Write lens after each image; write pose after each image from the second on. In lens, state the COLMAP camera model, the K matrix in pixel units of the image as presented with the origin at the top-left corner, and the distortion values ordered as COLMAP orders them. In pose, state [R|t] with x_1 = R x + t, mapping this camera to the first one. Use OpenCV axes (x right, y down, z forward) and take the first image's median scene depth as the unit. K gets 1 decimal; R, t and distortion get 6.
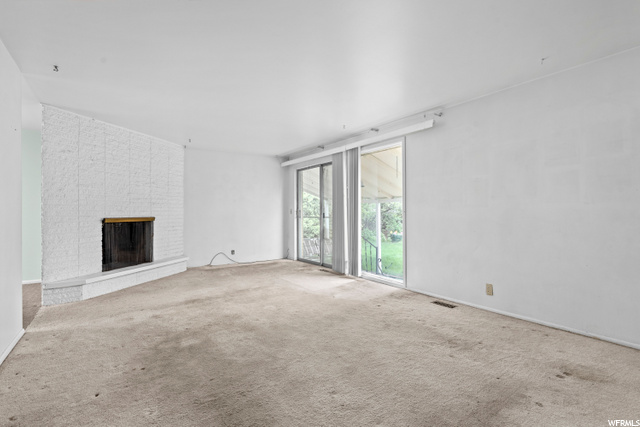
lens RADIAL K [[314.2, 0, 320.1], [0, 314.2, 213.1], [0, 0, 1]] dist [0.003367, 0.000688]
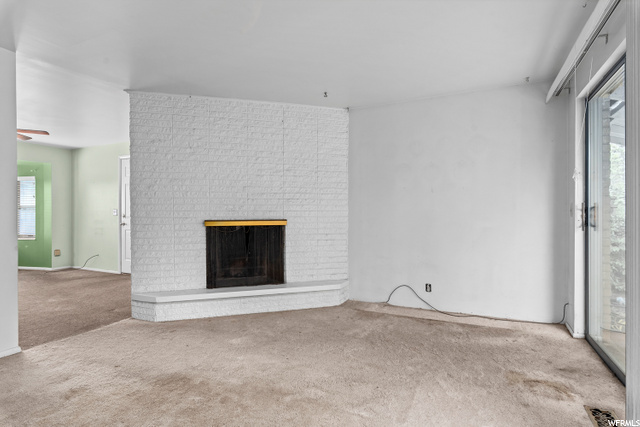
lens RADIAL K [[343.5, 0, 319.9], [0, 343.5, 214.2], [0, 0, 1]] dist [-0.006675, -0.000995]
pose [[0.505748, 0.001632, -0.862680, 0.160320], [0.000135, 0.999998, 0.001971, -0.000623], [0.862681, -0.001113, 0.505747, 0.684026]]
